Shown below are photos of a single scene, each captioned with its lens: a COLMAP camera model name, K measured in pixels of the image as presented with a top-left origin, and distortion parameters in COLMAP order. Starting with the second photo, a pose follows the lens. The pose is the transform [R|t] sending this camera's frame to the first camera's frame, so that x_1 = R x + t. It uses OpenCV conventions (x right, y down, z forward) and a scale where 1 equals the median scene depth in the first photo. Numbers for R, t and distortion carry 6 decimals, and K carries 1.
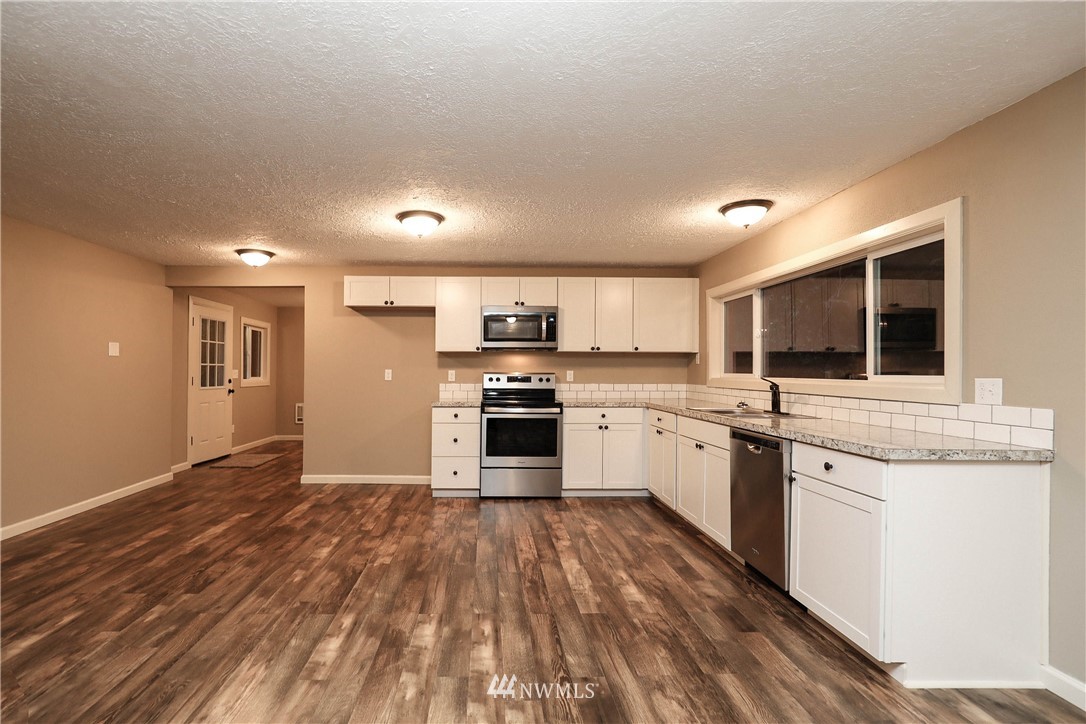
lens RADIAL K [[558.2, 0, 543.2], [0, 558.2, 355.8], [0, 0, 1]] dist [-0.017682, -0.002922]
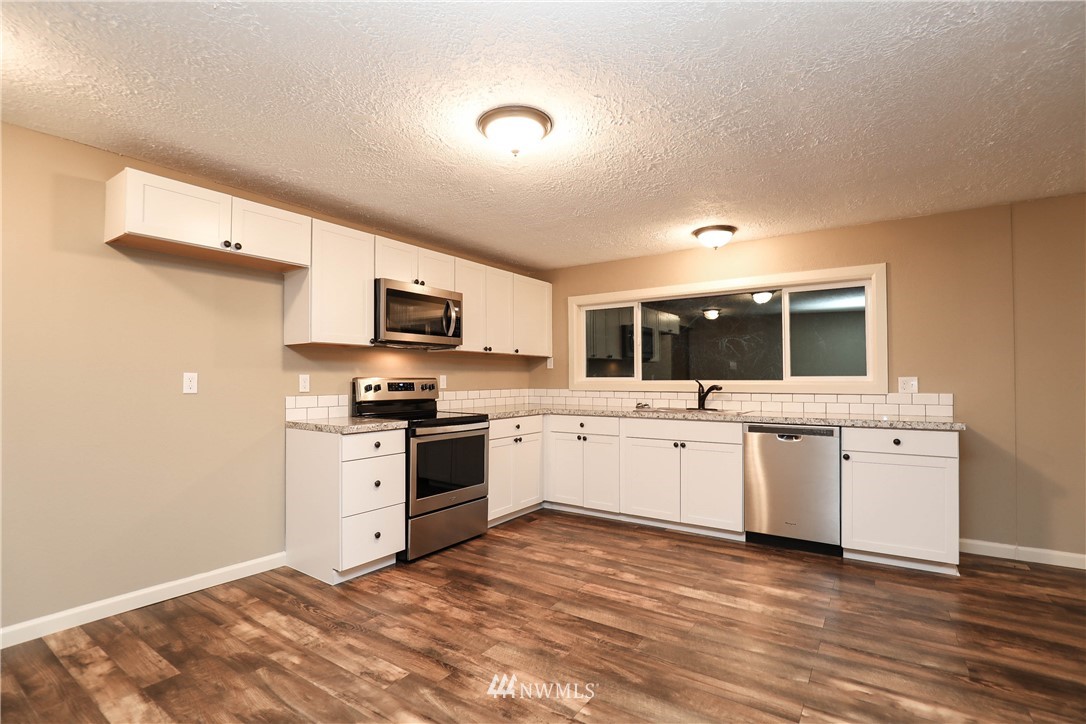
lens RADIAL K [[509.4, 0, 550.0], [0, 509.4, 364.5], [0, 0, 1]] dist [-0.031974, 0.006469]
pose [[0.578504, 0.018255, 0.815476, -0.584482], [-0.016445, 0.999807, -0.010715, 0.021175], [-0.815514, -0.007212, 0.578692, 0.574387]]
